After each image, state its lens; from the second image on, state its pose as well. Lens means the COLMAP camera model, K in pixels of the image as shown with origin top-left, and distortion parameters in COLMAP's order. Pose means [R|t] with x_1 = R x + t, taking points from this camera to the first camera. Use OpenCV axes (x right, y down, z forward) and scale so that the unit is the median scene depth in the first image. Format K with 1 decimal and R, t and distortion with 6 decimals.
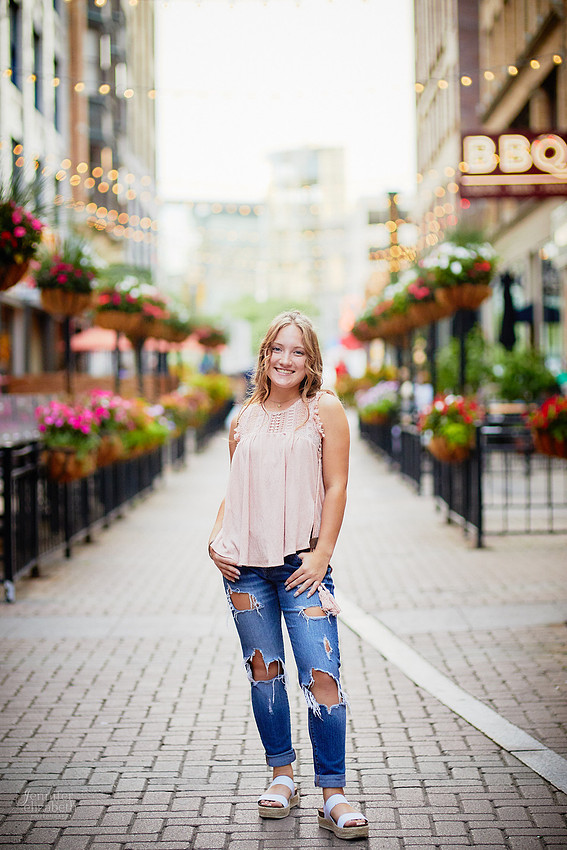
lens RADIAL K [[2236.0, 0, 283.5], [0, 2236.0, 425.0], [0, 0, 1]] dist [-0.062676, -0.225392]
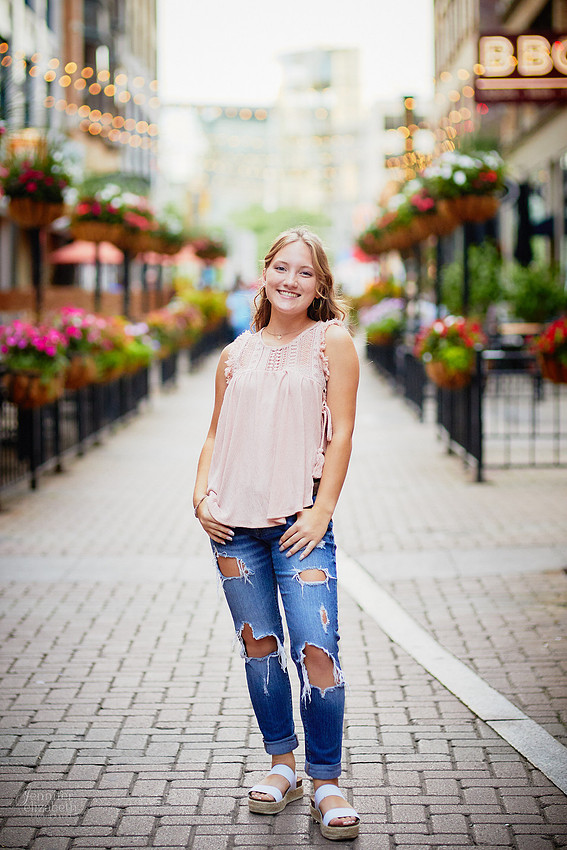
lens RADIAL K [[2358.2, 0, 281.0], [0, 2358.2, 377.7], [0, 0, 1]] dist [-0.064532, -0.399421]
pose [[0.999956, 0.007101, -0.006126, 0.010545], [-0.007006, 0.999857, 0.015384, -0.002281], [0.006234, -0.015340, 0.999863, 0.025189]]
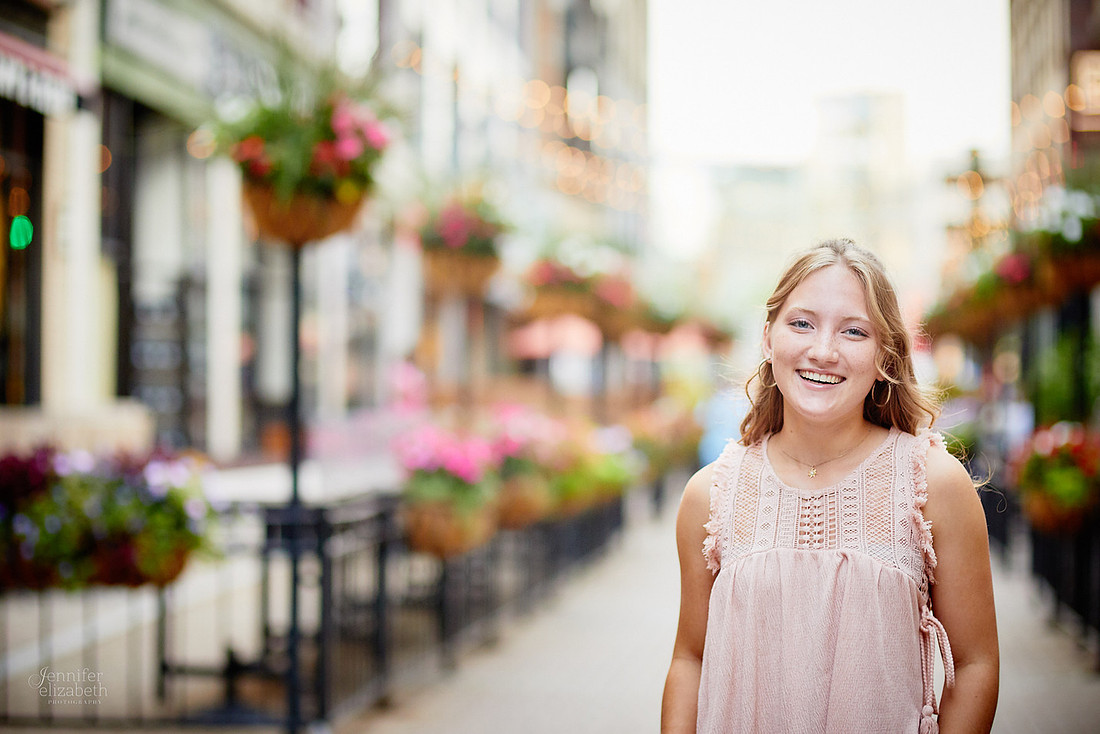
lens RADIAL K [[2893.6, 0, 550.0], [0, 2893.6, 367.0], [0, 0, 1]] dist [-0.062676, -0.225392]
pose [[0.995189, 0.012689, -0.097152, 0.010423], [-0.015582, 0.999456, -0.029073, -0.003649], [0.096730, 0.030447, 0.994845, 0.174734]]
